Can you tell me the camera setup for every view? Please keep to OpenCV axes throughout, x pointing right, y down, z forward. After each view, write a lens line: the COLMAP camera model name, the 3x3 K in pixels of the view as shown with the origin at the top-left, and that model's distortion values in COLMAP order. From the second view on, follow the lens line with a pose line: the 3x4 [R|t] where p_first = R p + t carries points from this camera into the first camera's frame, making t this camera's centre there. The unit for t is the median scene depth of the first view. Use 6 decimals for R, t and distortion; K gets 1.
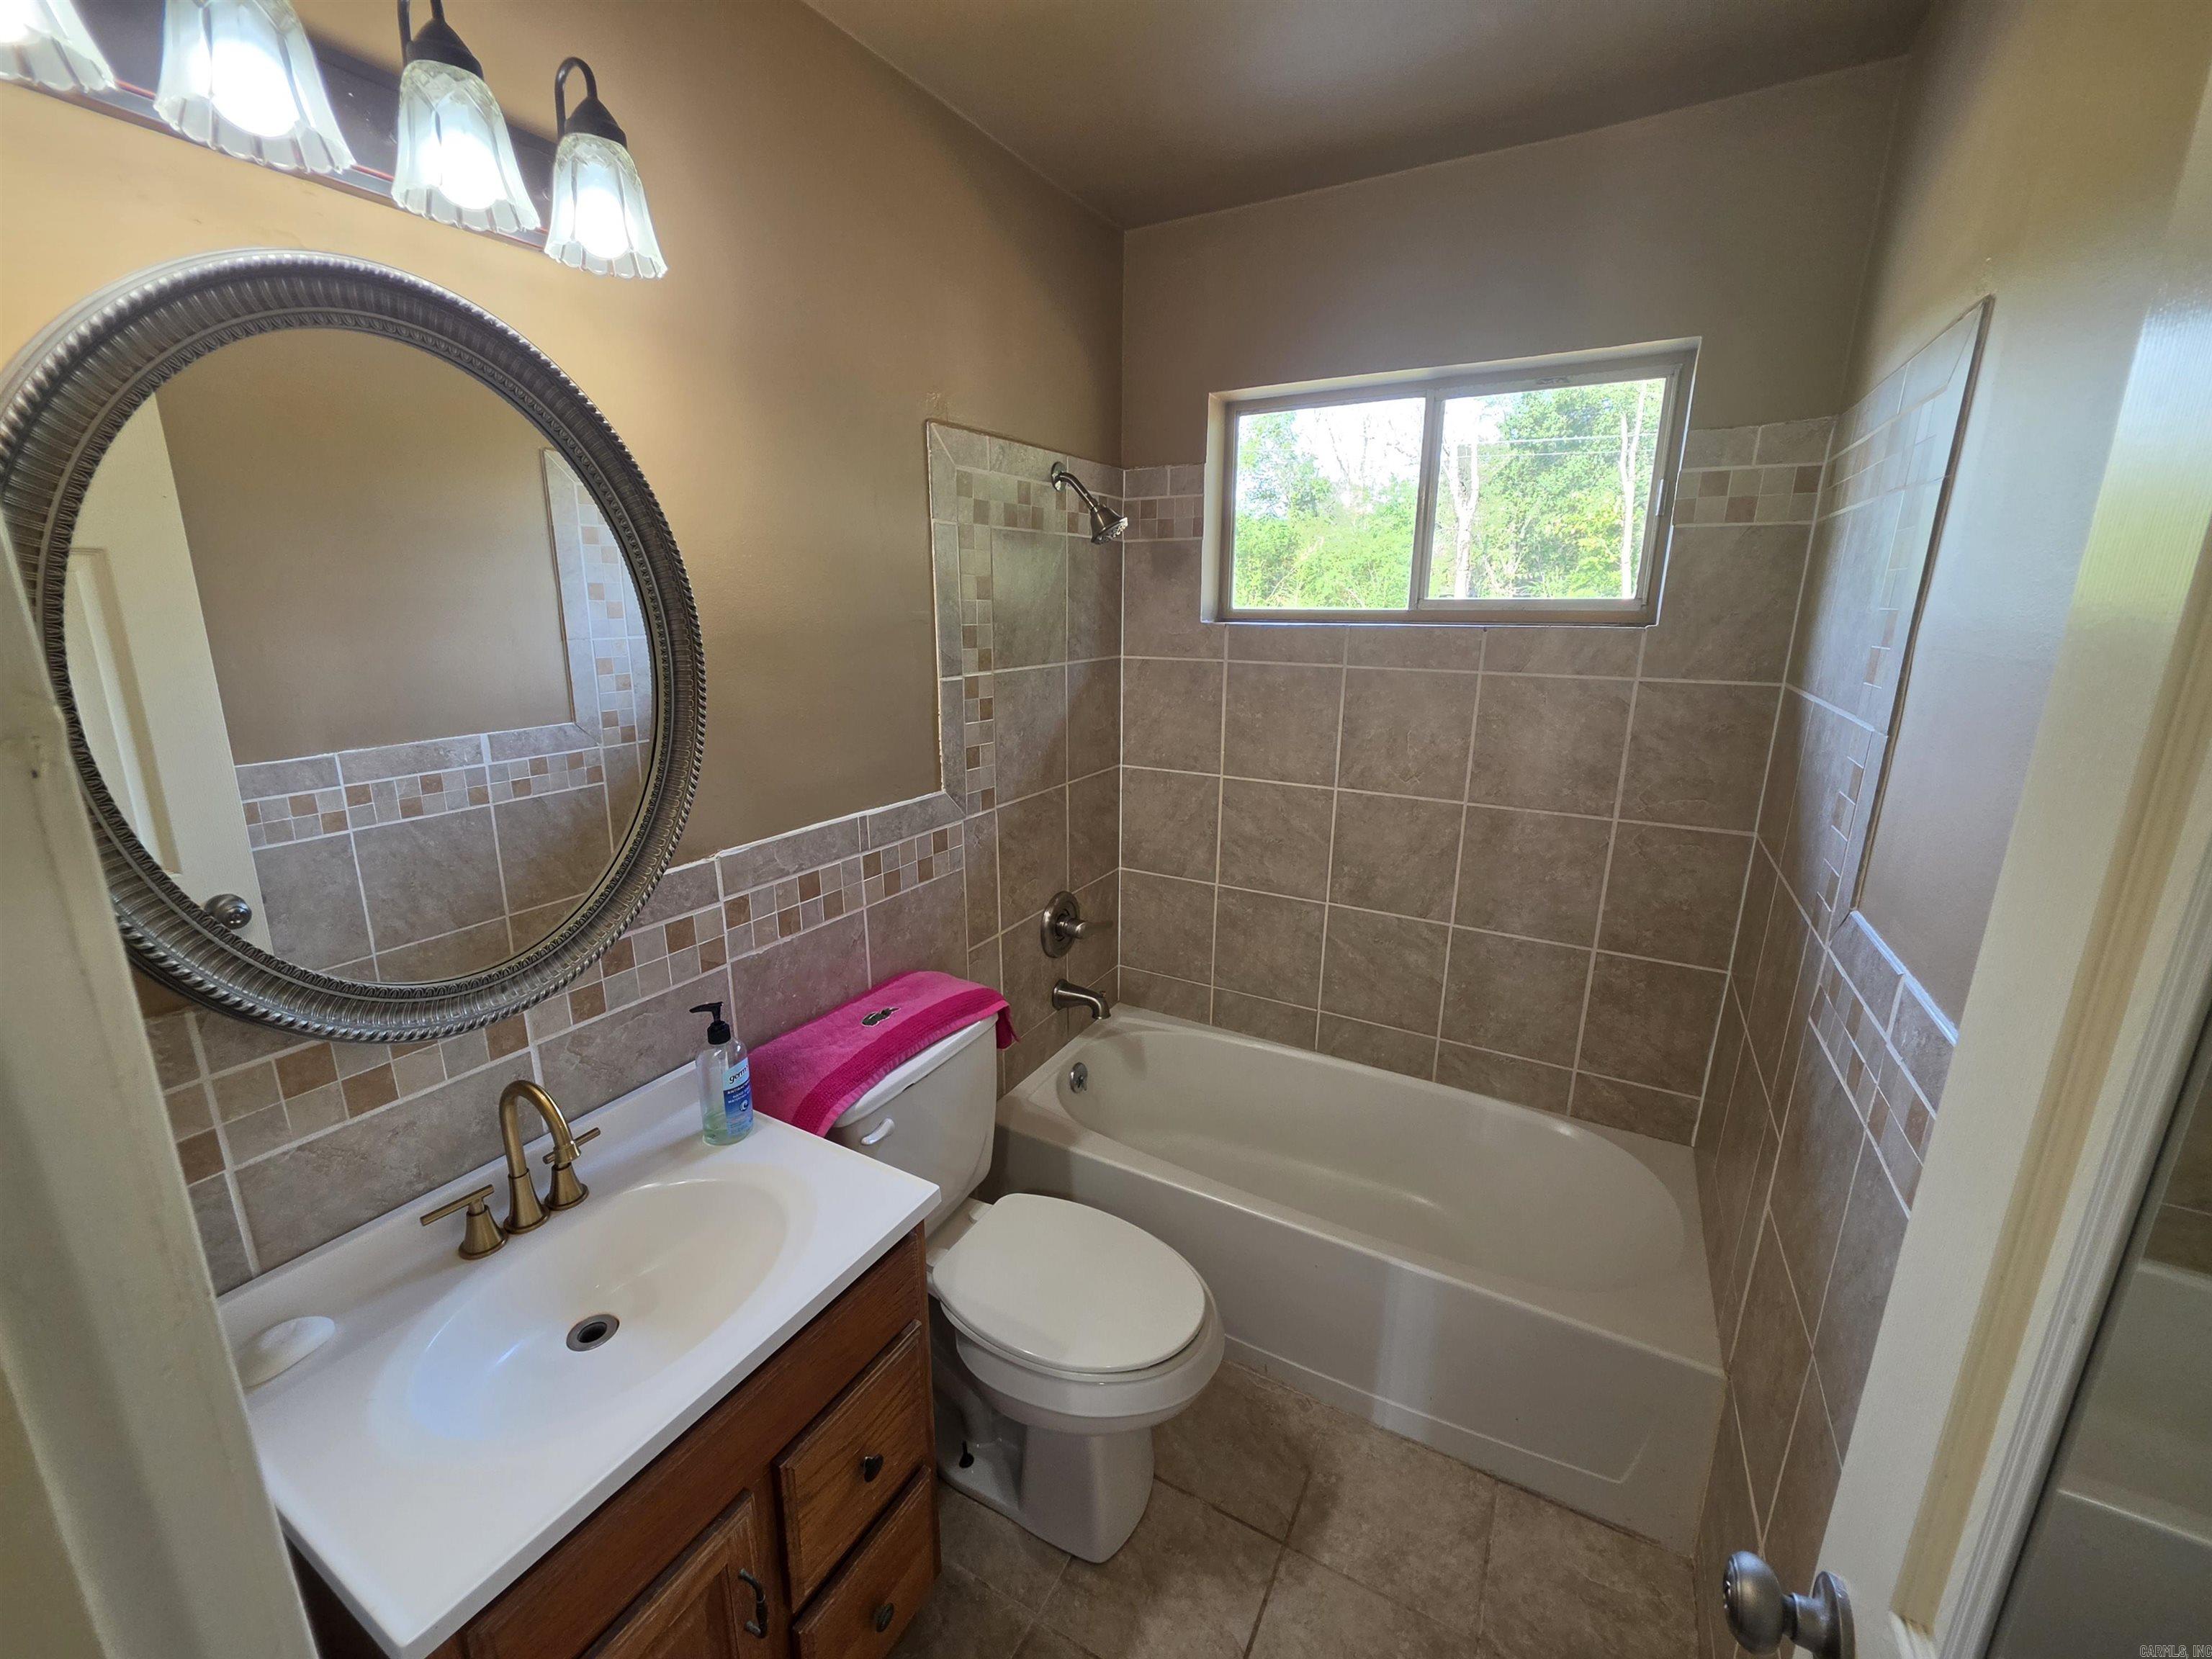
lens RADIAL K [[891.9, 0, 1099.1], [0, 891.9, 826.3], [0, 0, 1]] dist [0.000410, 0.000015]
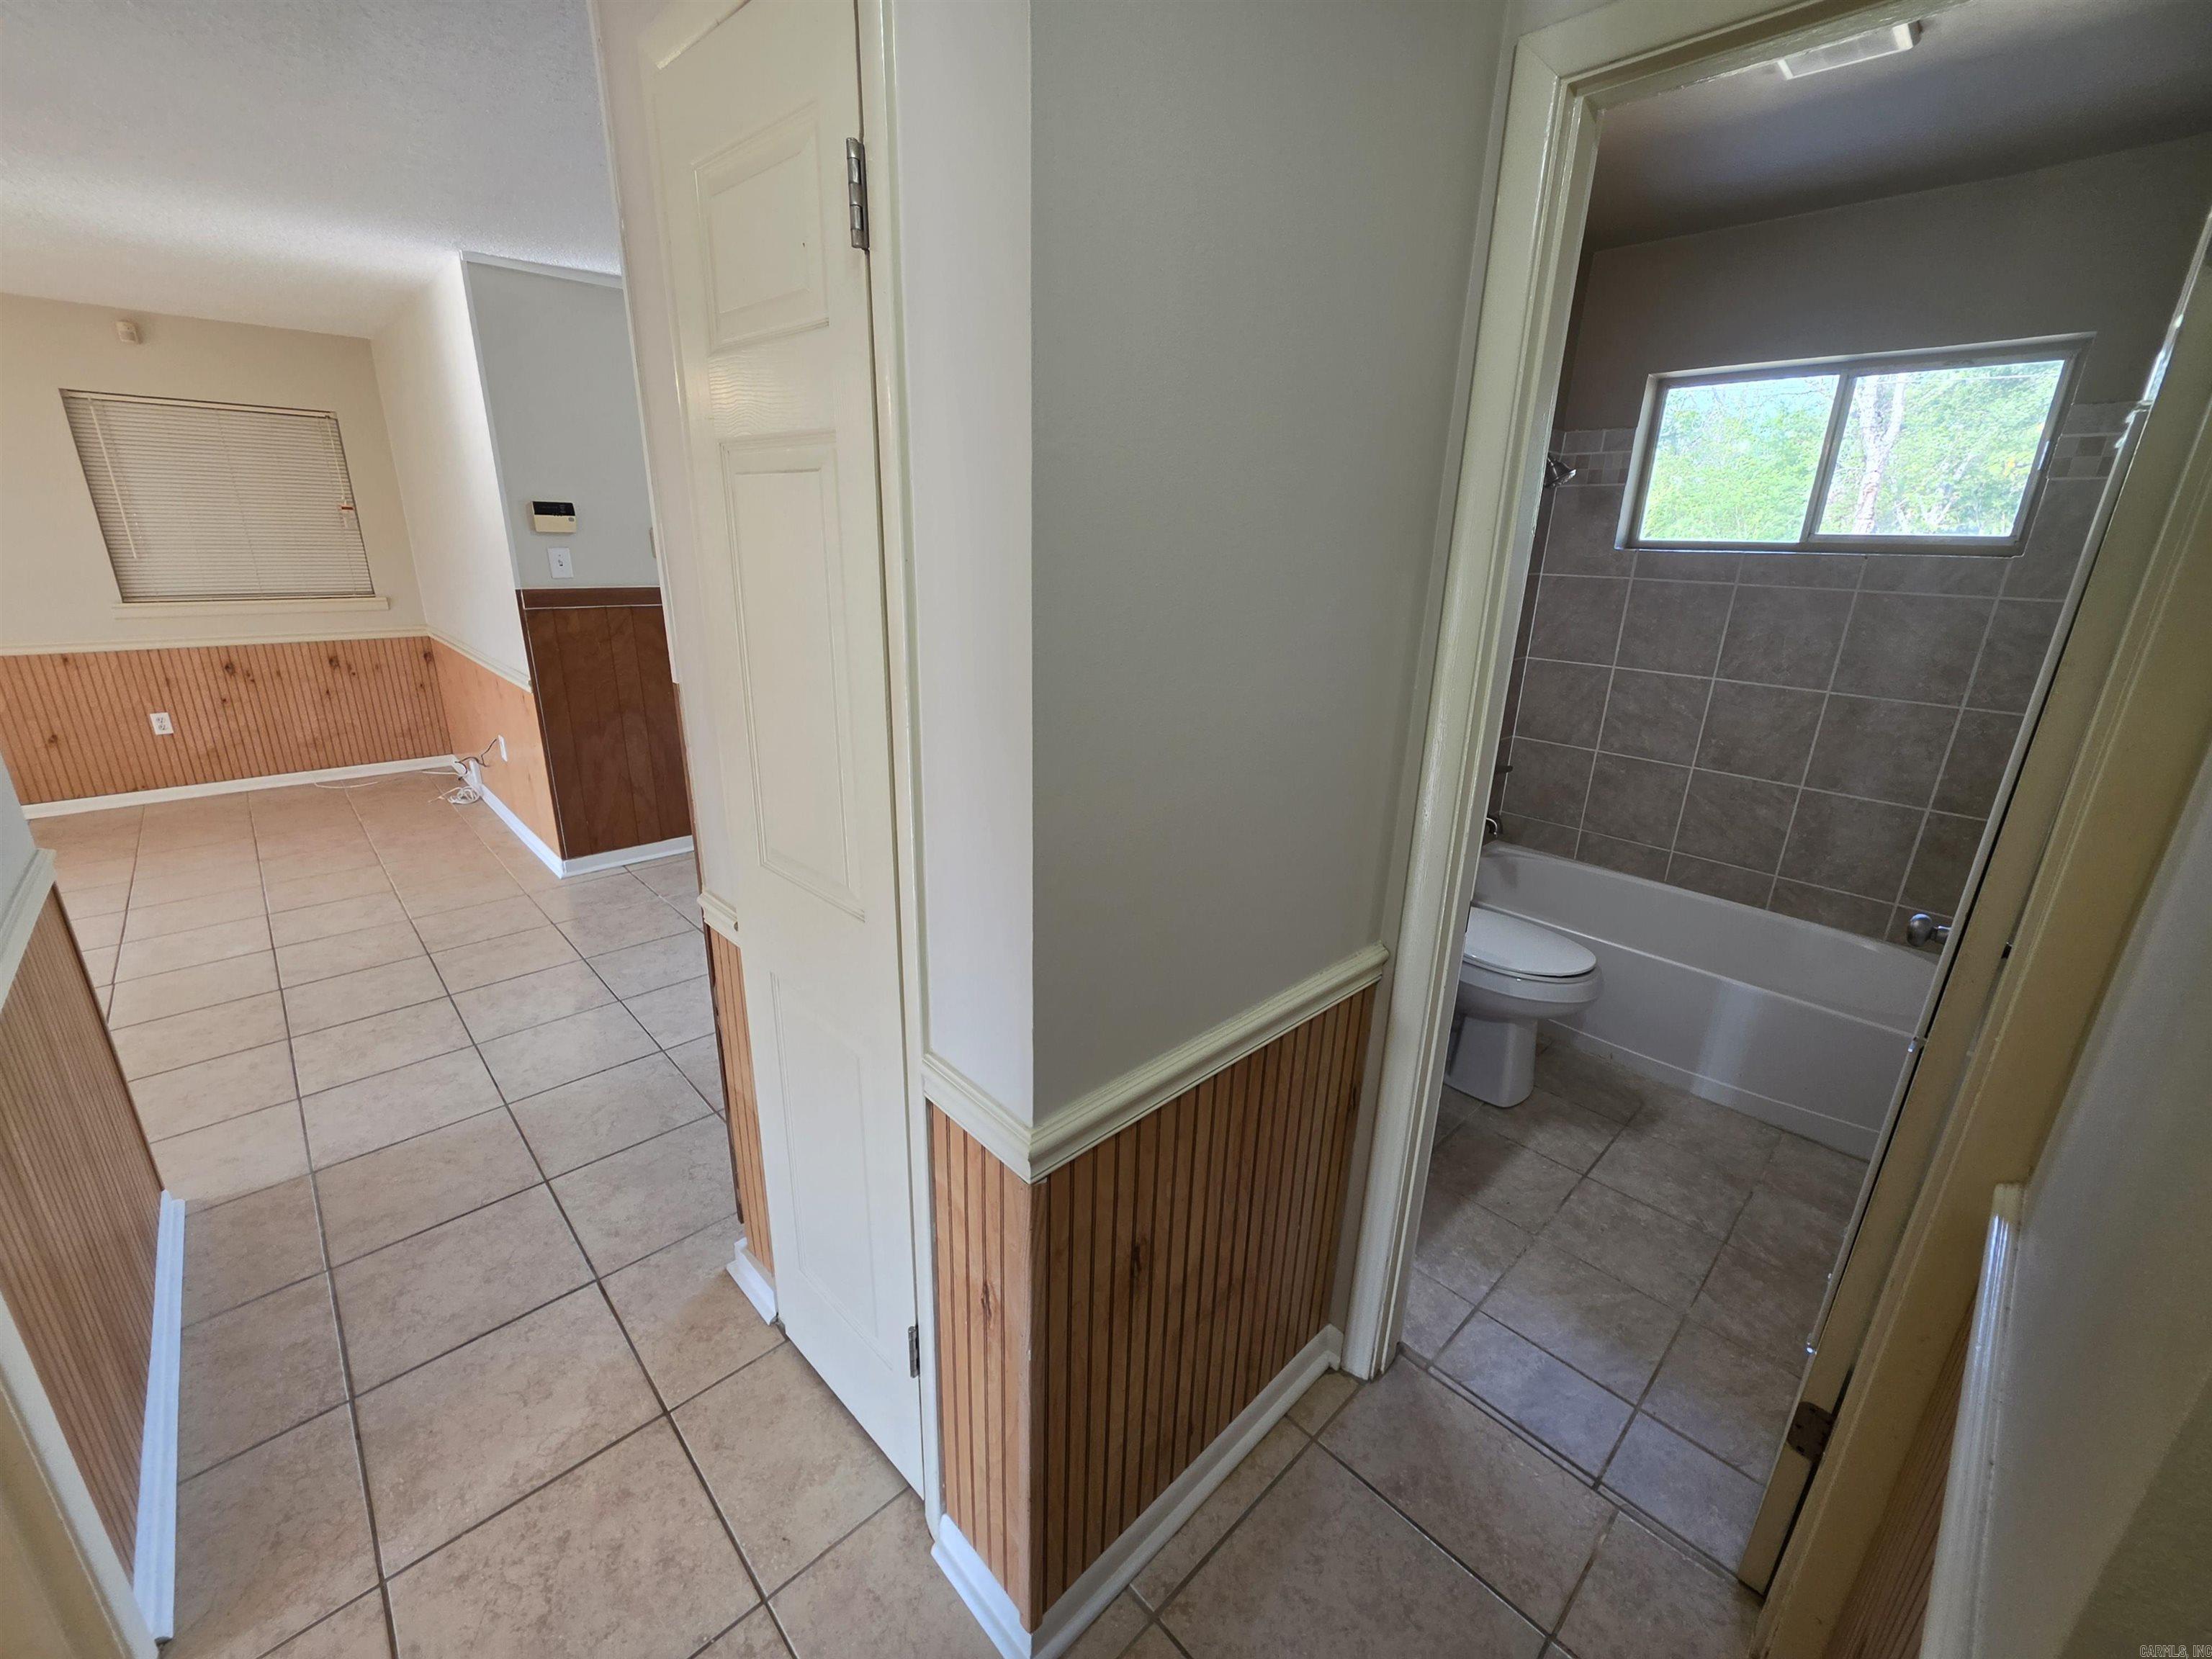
lens RADIAL K [[891.9, 0, 1103.8], [0, 891.9, 818.7], [0, 0, 1]] dist [0.000410, 0.000015]
pose [[0.953324, 0.112830, -0.280075, -0.205766], [-0.097577, 0.992911, 0.067866, 0.165183], [0.285747, -0.037369, 0.957576, -0.539478]]
